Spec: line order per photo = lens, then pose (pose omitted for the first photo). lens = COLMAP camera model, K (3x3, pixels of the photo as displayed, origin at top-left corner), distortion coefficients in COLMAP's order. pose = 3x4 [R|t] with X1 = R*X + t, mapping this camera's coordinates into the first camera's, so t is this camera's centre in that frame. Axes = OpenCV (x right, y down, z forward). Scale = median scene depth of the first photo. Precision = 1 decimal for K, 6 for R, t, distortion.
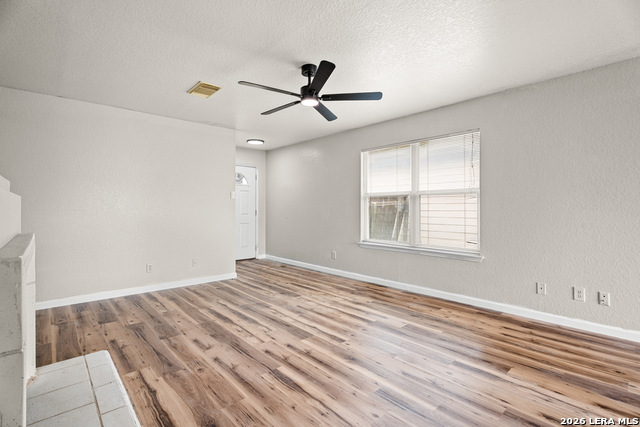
lens RADIAL K [[291.1, 0, 314.4], [0, 291.1, 212.7], [0, 0, 1]] dist [-0.018858, 0.000383]
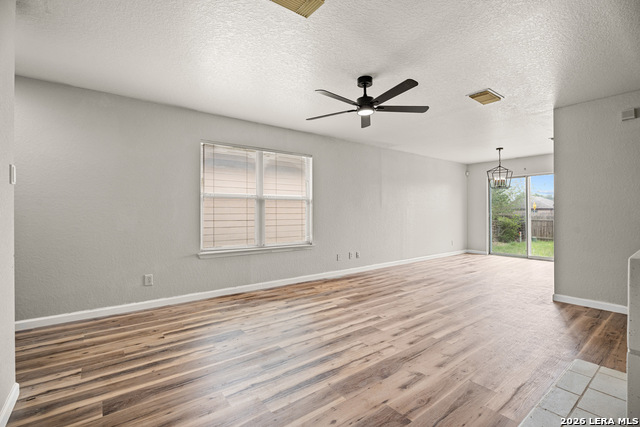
lens RADIAL K [[291.1, 0, 311.2], [0, 291.1, 217.7], [0, 0, 1]] dist [-0.018858, 0.000383]
pose [[0.111051, -0.021614, 0.993580, -0.960917], [0.015384, 0.999681, 0.020027, -0.015487], [-0.993696, 0.013061, 0.111348, 0.937978]]
